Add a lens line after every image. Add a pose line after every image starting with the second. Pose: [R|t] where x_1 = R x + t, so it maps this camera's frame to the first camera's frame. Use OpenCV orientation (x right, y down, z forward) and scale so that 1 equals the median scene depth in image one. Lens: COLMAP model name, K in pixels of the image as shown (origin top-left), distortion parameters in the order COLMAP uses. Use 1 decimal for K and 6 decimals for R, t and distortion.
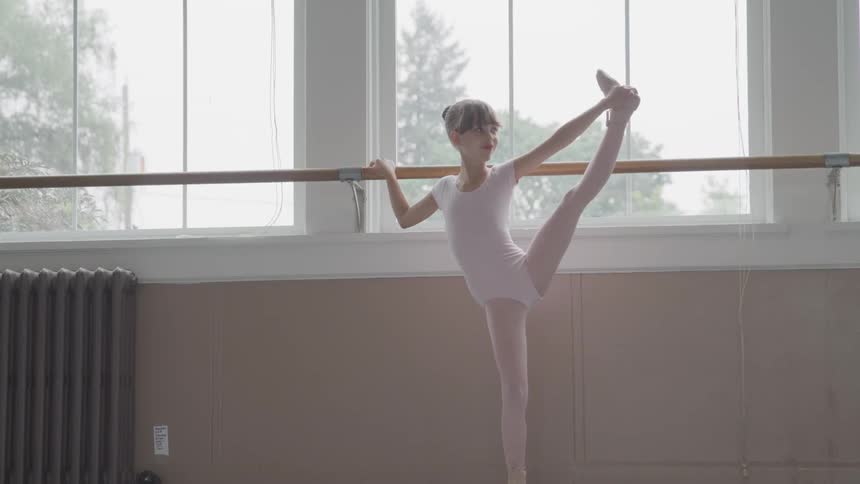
lens RADIAL K [[2054.9, 0, 430.0], [0, 2054.9, 242.0], [0, 0, 1]] dist [0.441114, -0.063484]
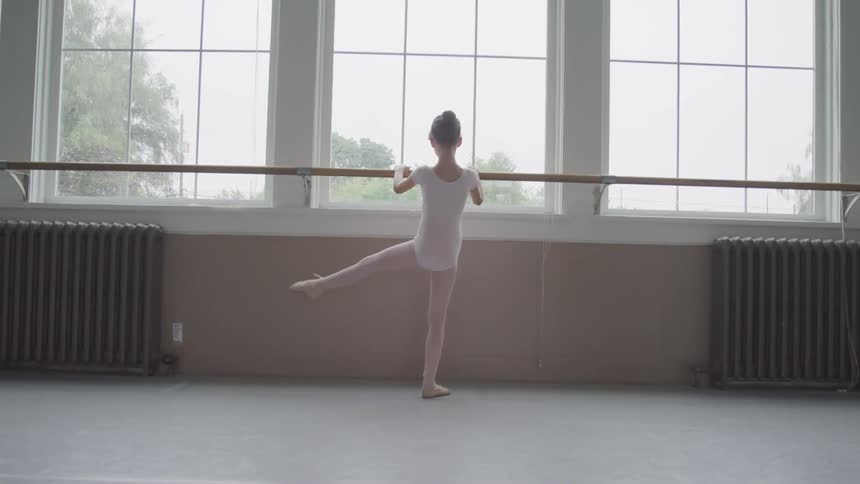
lens RADIAL K [[759.8, 0, 430.0], [0, 759.8, 242.0], [0, 0, 1]] dist [-0.096122, 0.070509]
pose [[0.984263, 0.033588, 0.173490, -0.037297], [-0.046917, 0.996205, 0.073307, -0.023170], [-0.170369, -0.080293, 0.982104, 0.368998]]
